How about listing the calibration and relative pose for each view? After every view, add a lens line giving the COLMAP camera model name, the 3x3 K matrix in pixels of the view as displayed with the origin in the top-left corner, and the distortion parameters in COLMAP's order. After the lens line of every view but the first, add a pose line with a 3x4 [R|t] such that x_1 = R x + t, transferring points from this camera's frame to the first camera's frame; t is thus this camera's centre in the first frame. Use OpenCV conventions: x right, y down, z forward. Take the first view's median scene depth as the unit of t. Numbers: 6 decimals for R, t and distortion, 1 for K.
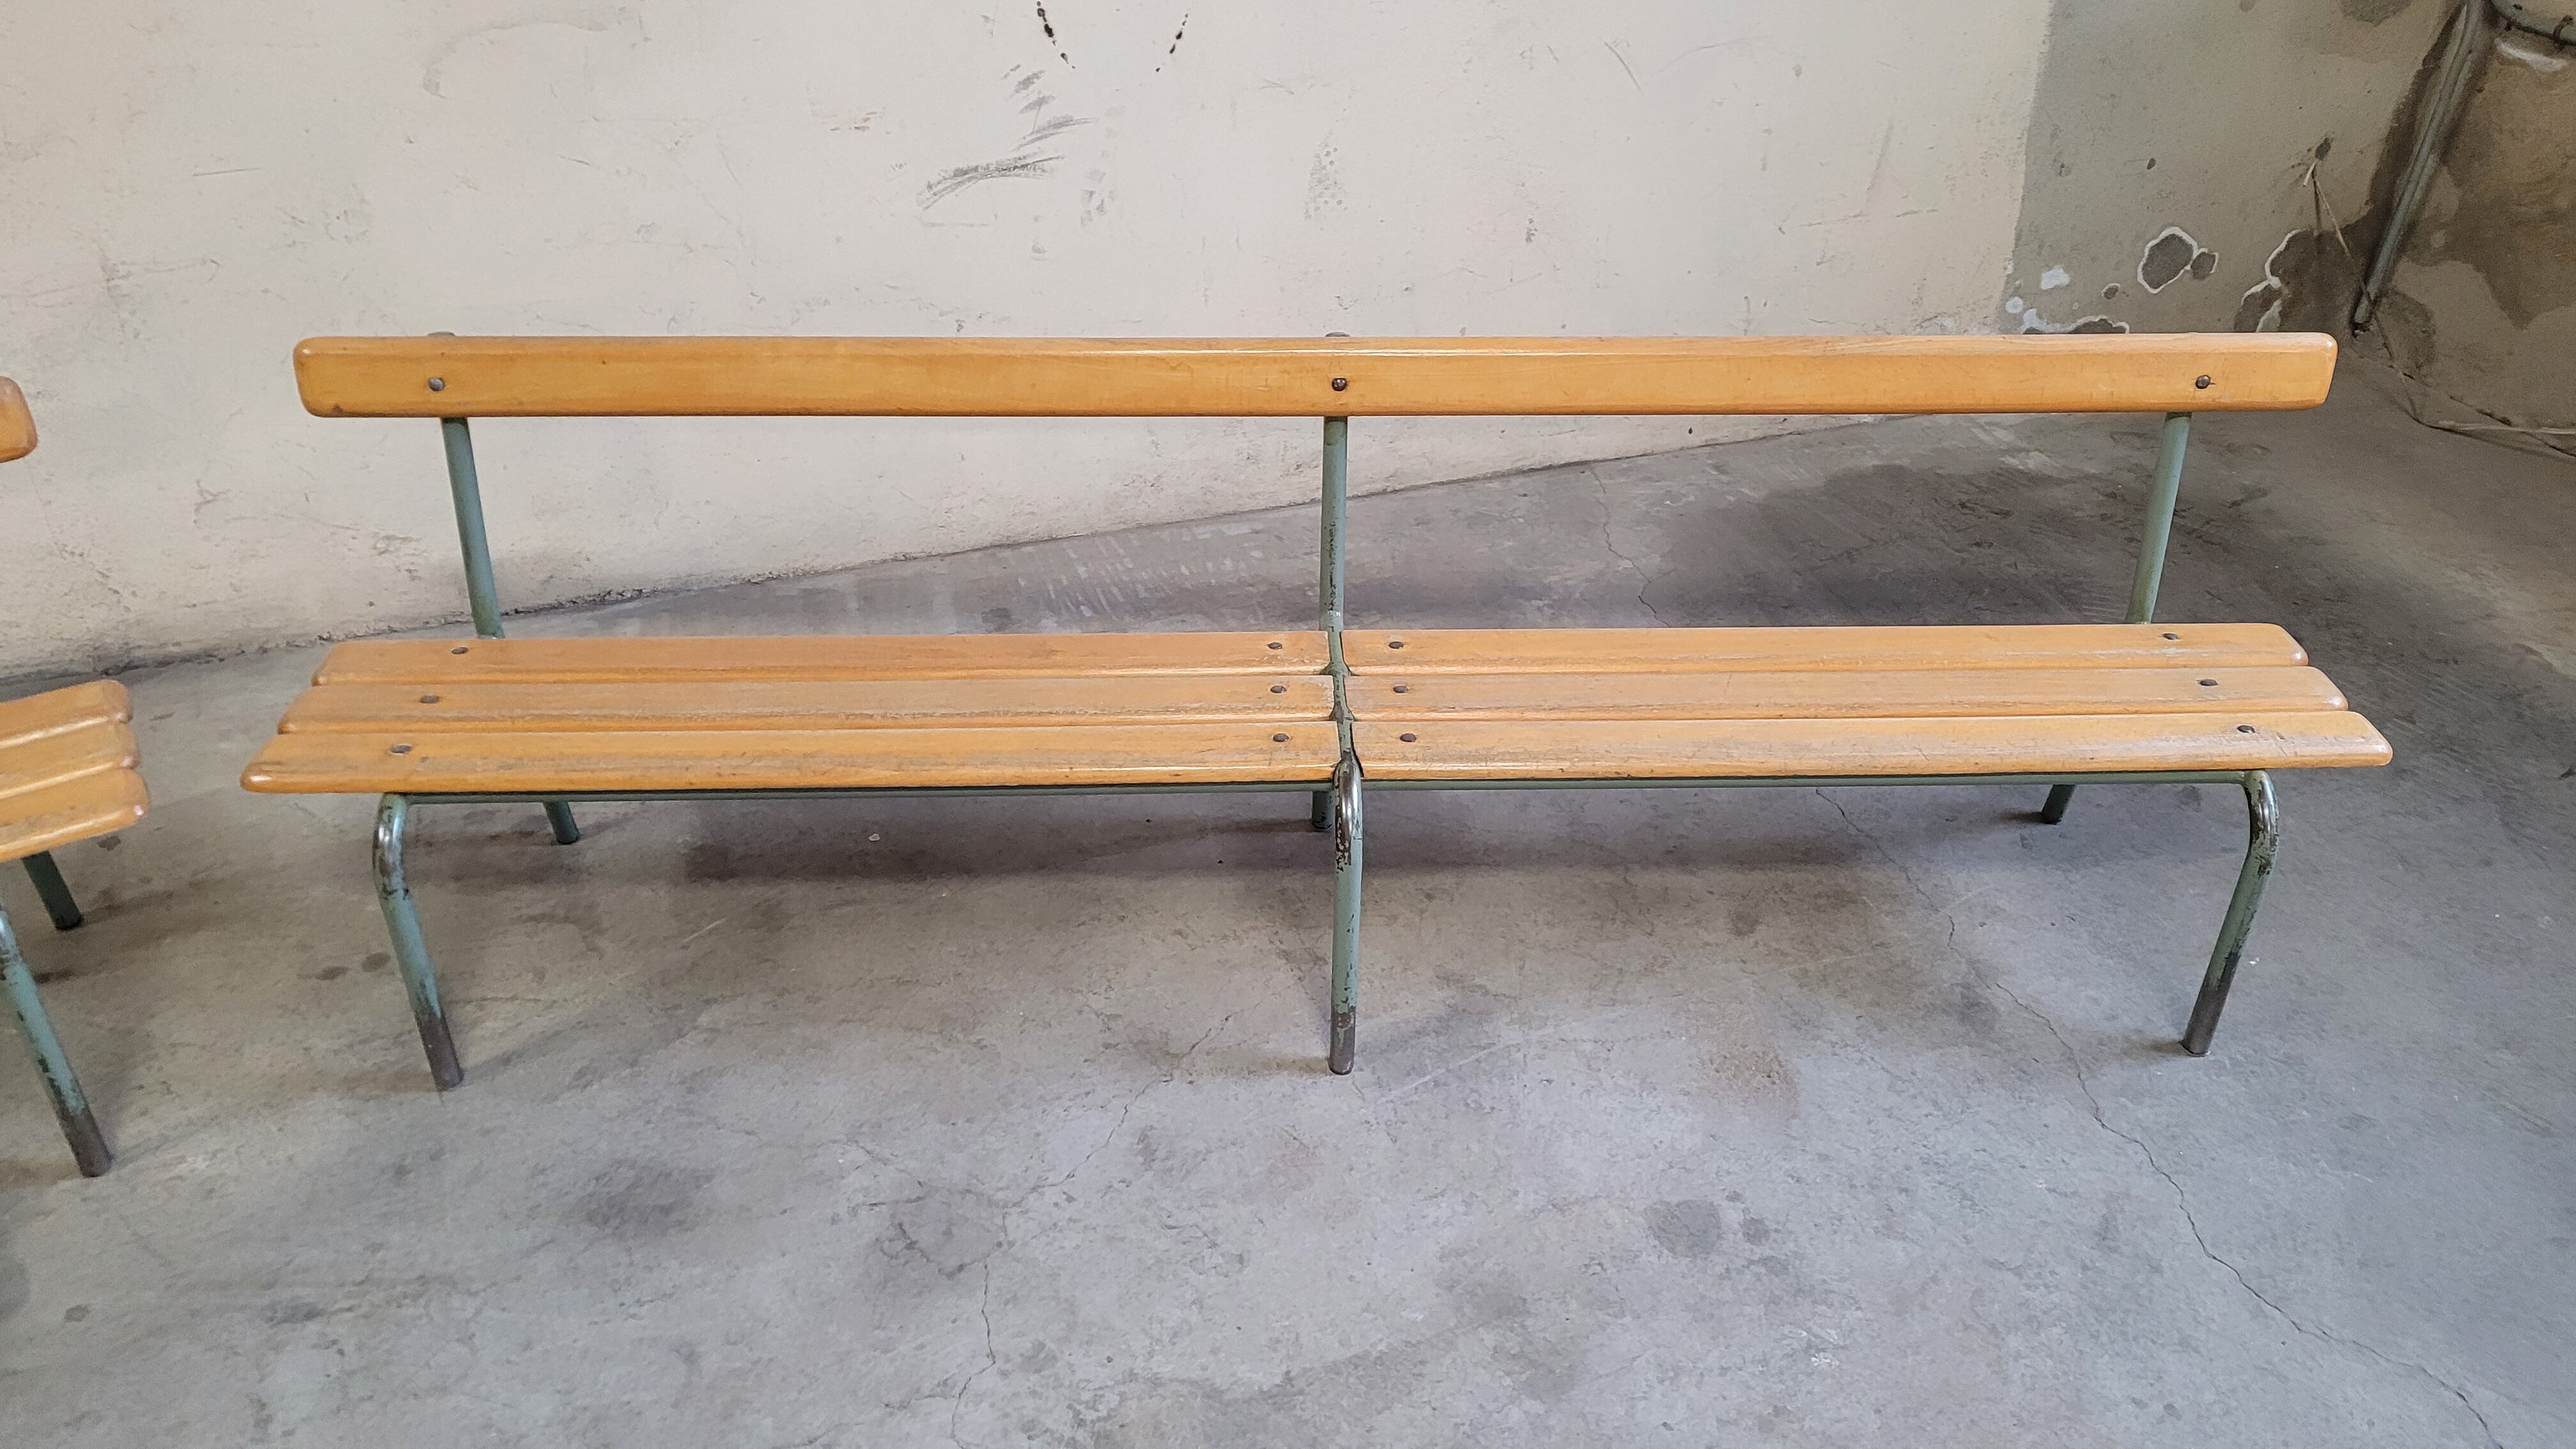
lens RADIAL K [[1931.5, 0, 1319.2], [0, 1931.5, 686.5], [0, 0, 1]] dist [0.058164, -0.036406]
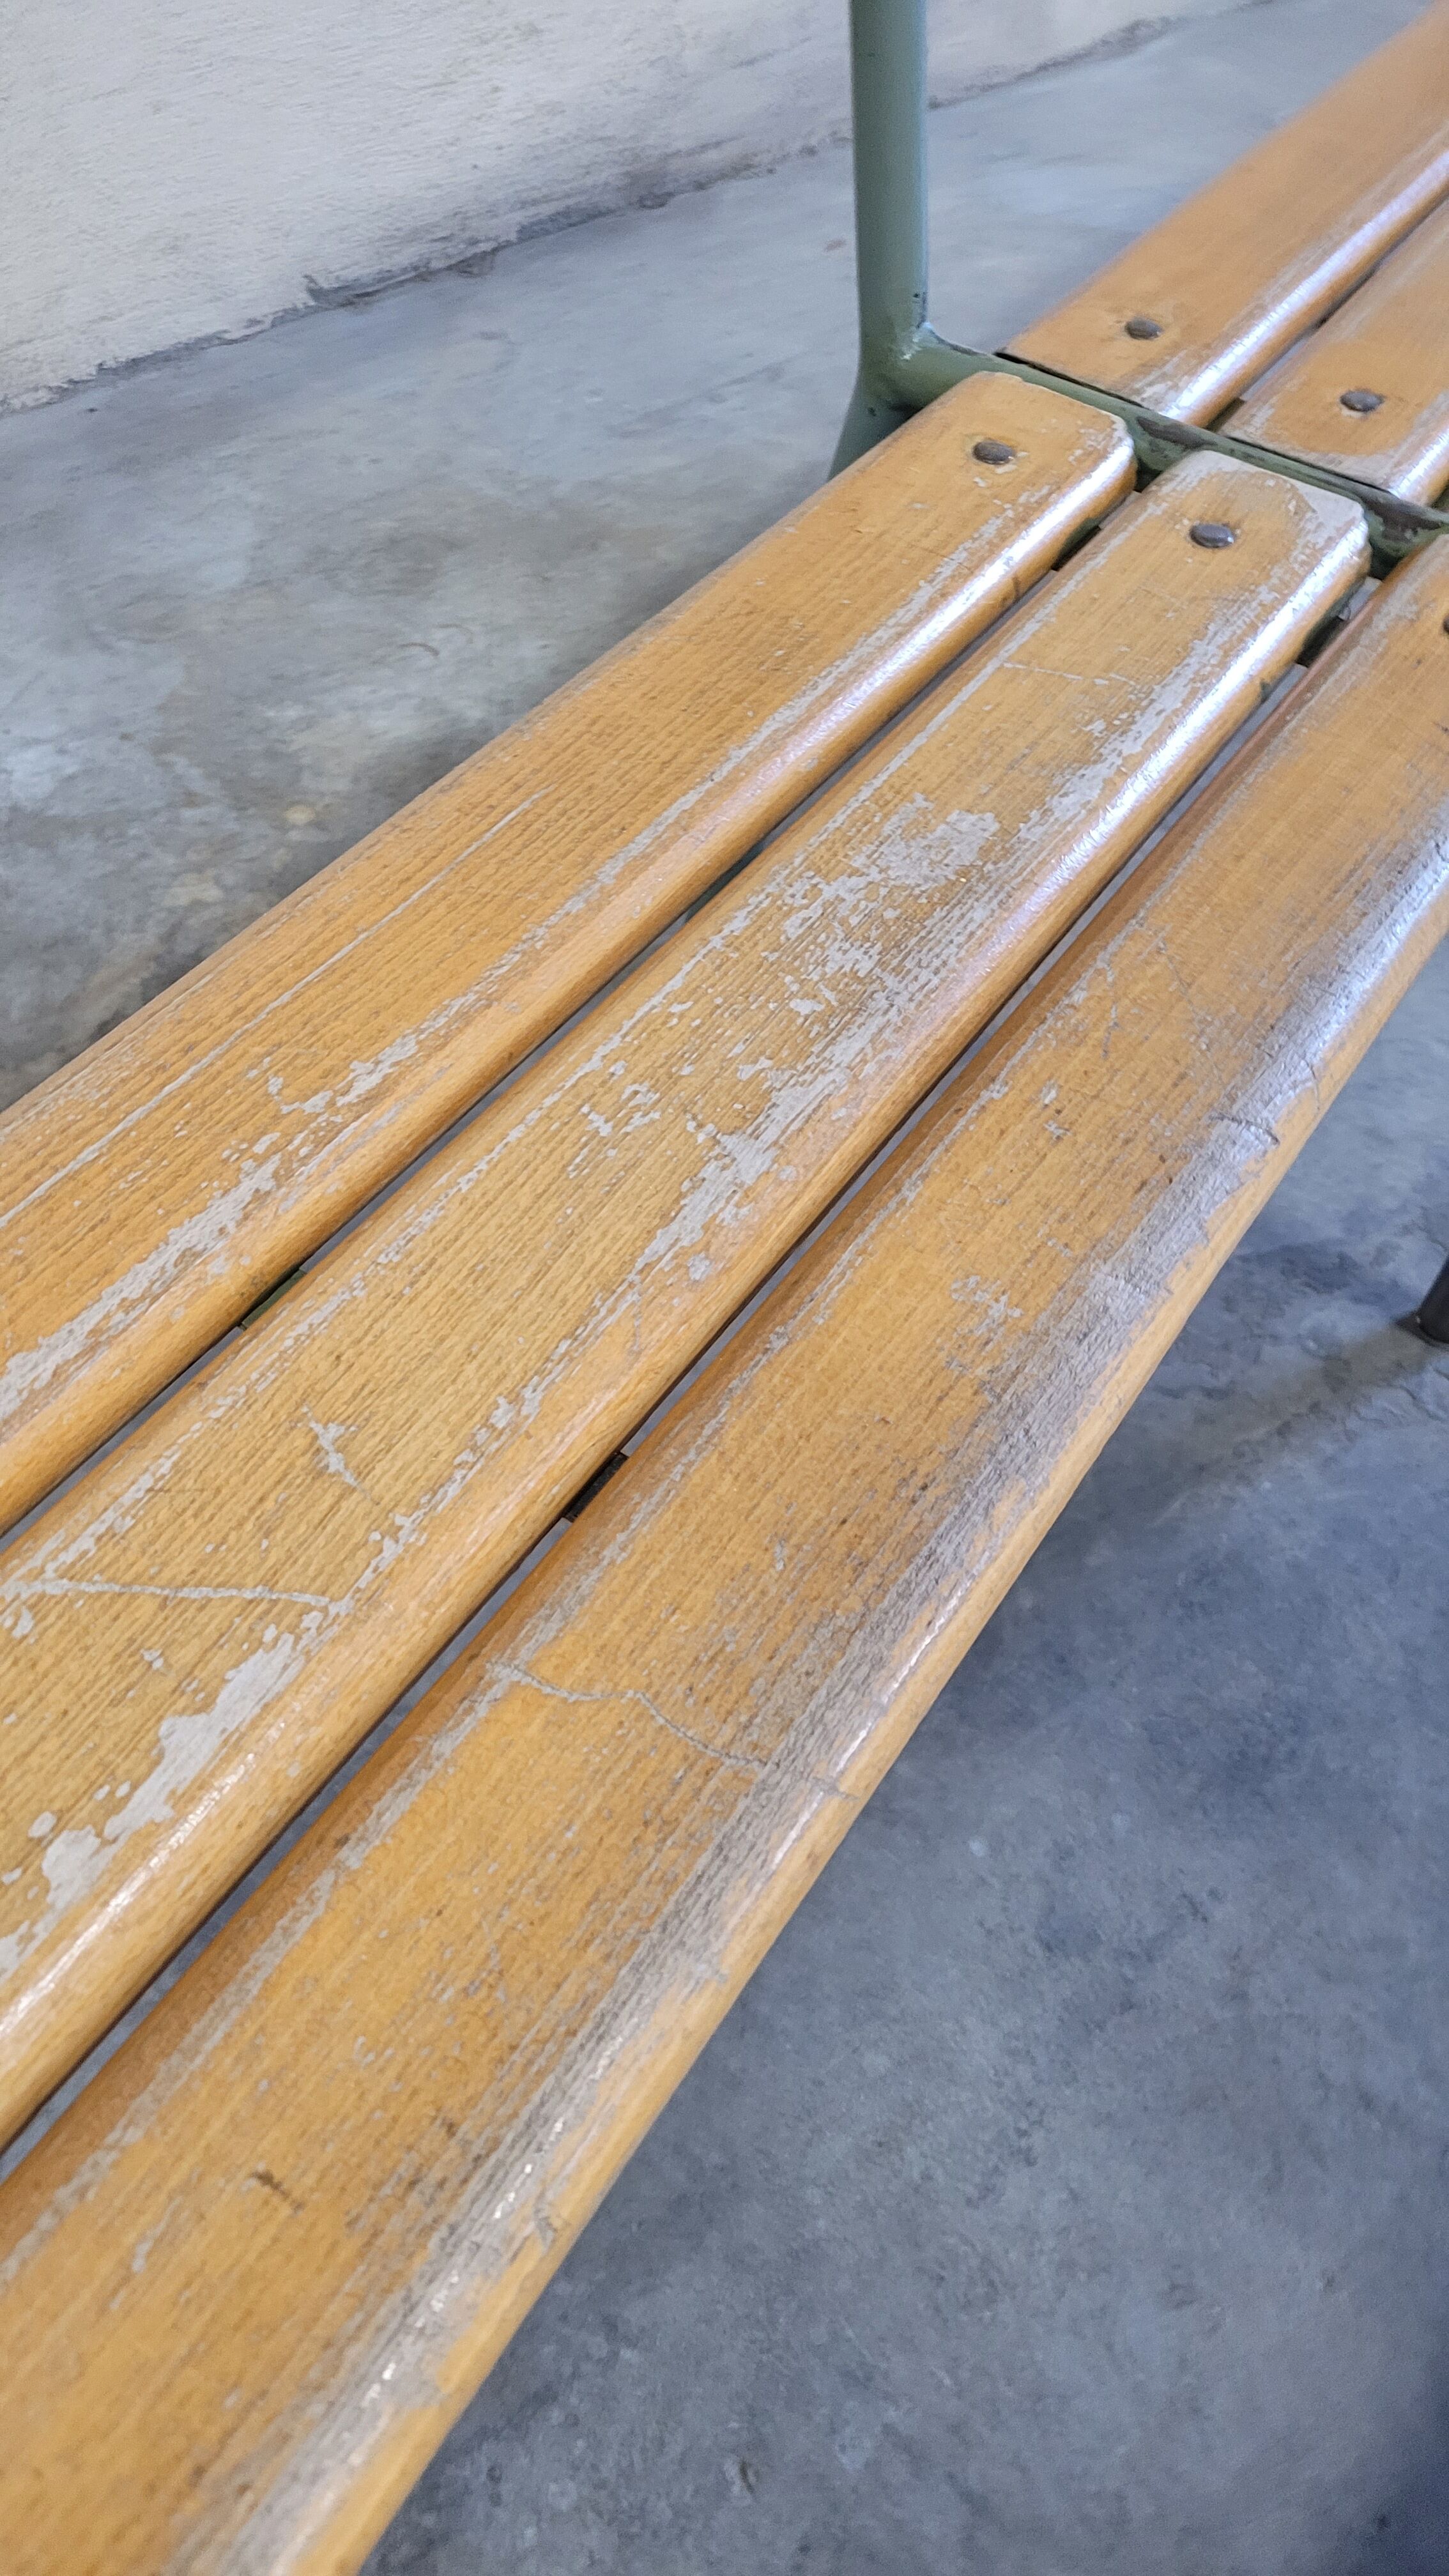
lens RADIAL K [[1931.5, 0, 711.2], [0, 1931.5, 1322.4], [0, 0, 1]] dist [0.058164, -0.036406]
pose [[0.913059, -0.291318, 0.285406, -1.037841], [0.176092, 0.912837, 0.368401, 0.105100], [-0.367851, -0.286115, 0.884774, 0.427206]]
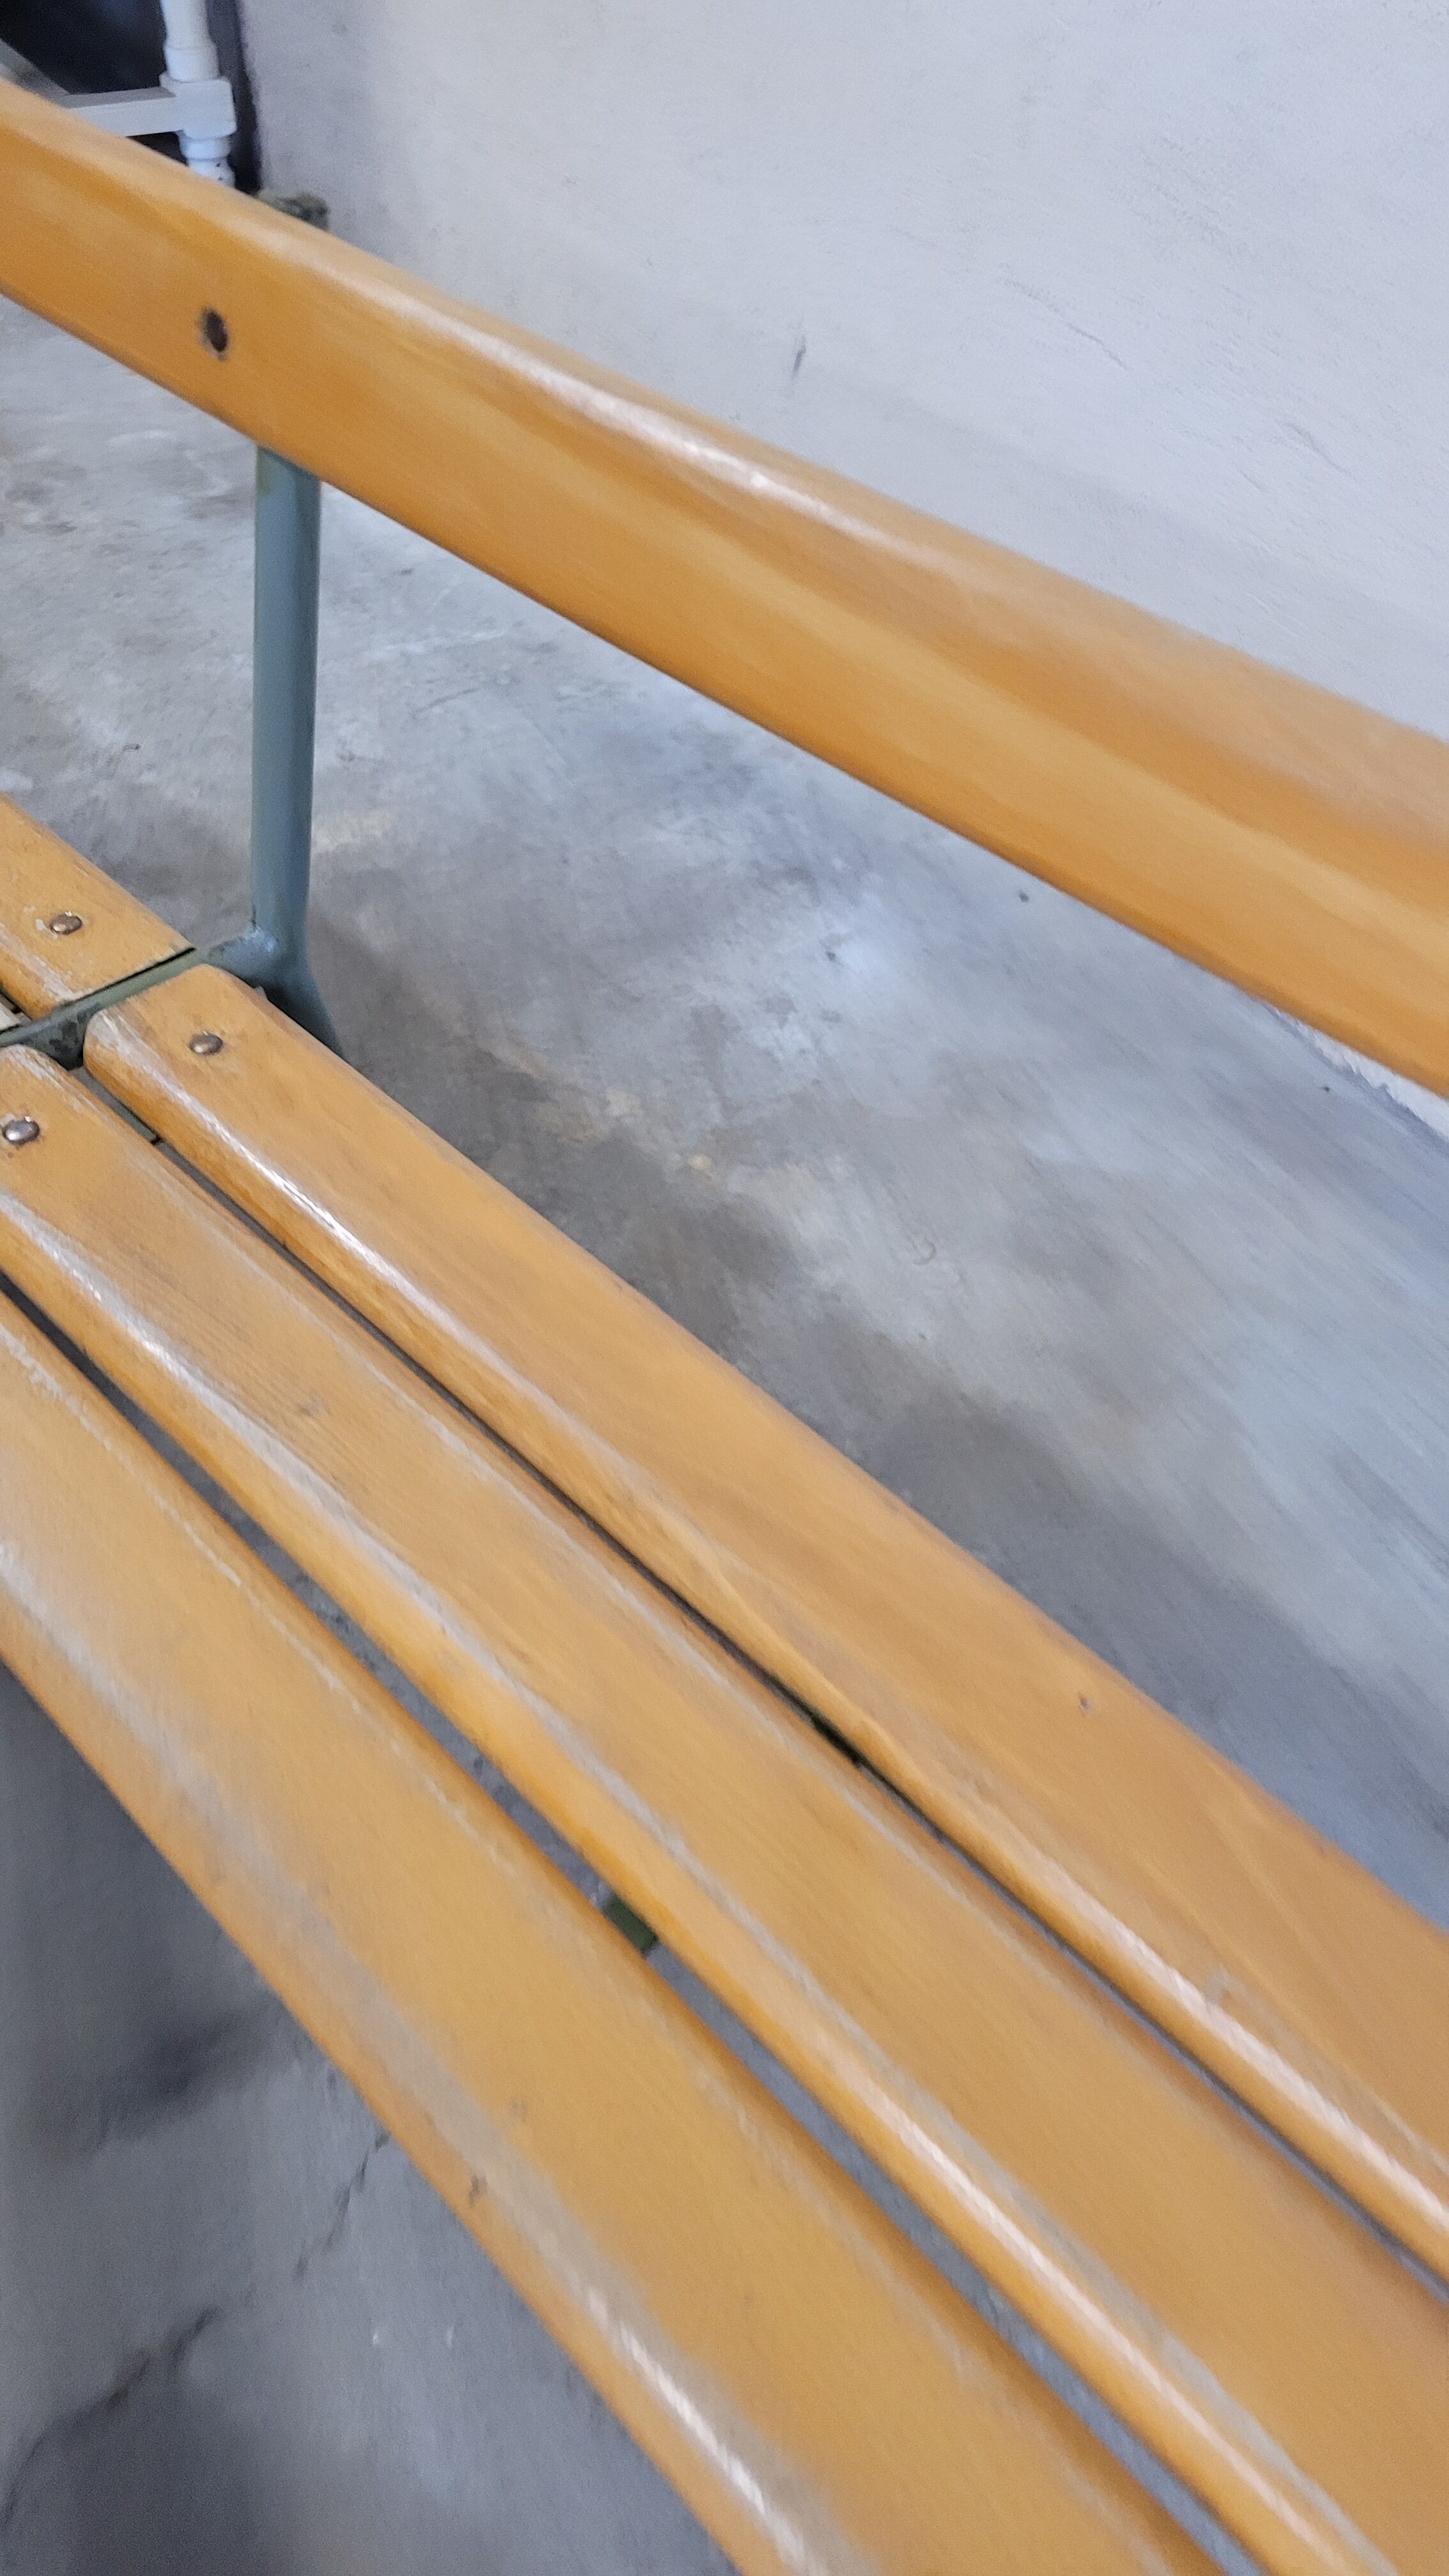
lens RADIAL K [[1931.5, 0, 739.2], [0, 1931.5, 1293.4], [0, 0, 1]] dist [0.058164, -0.036406]
pose [[0.195060, 0.688388, -0.698622, -0.499424], [-0.553963, 0.665134, 0.500721, -0.132665], [0.809368, 0.289341, 0.511083, 0.651078]]
